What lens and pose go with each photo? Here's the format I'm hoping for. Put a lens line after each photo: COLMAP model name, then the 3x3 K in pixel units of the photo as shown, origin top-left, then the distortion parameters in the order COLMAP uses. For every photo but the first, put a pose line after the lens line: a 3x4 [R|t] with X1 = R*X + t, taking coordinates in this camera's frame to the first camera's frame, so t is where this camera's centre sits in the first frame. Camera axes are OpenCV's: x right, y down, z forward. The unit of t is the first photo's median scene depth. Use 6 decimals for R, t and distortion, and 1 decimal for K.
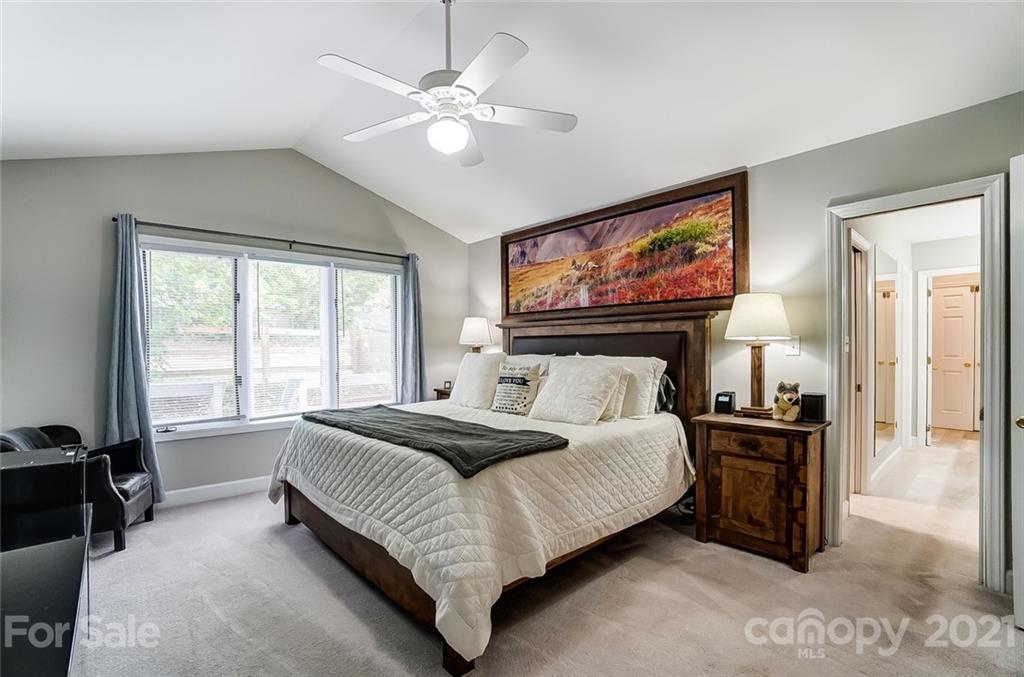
lens RADIAL K [[452.0, 0, 509.7], [0, 452.0, 349.5], [0, 0, 1]] dist [-0.055932, 0.014112]
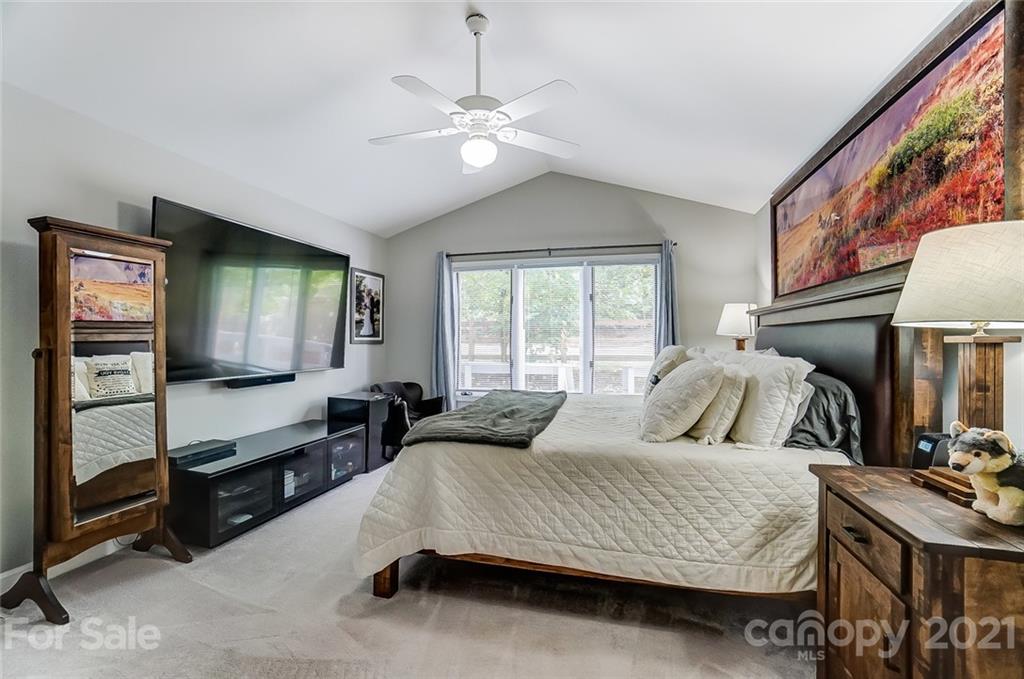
lens RADIAL K [[452.0, 0, 510.1], [0, 452.0, 341.2], [0, 0, 1]] dist [-0.055932, 0.014112]
pose [[0.545427, 0.014237, -0.838037, 0.523613], [-0.012830, 0.999880, 0.008637, -0.005504], [0.838060, 0.006041, 0.545545, 0.279115]]
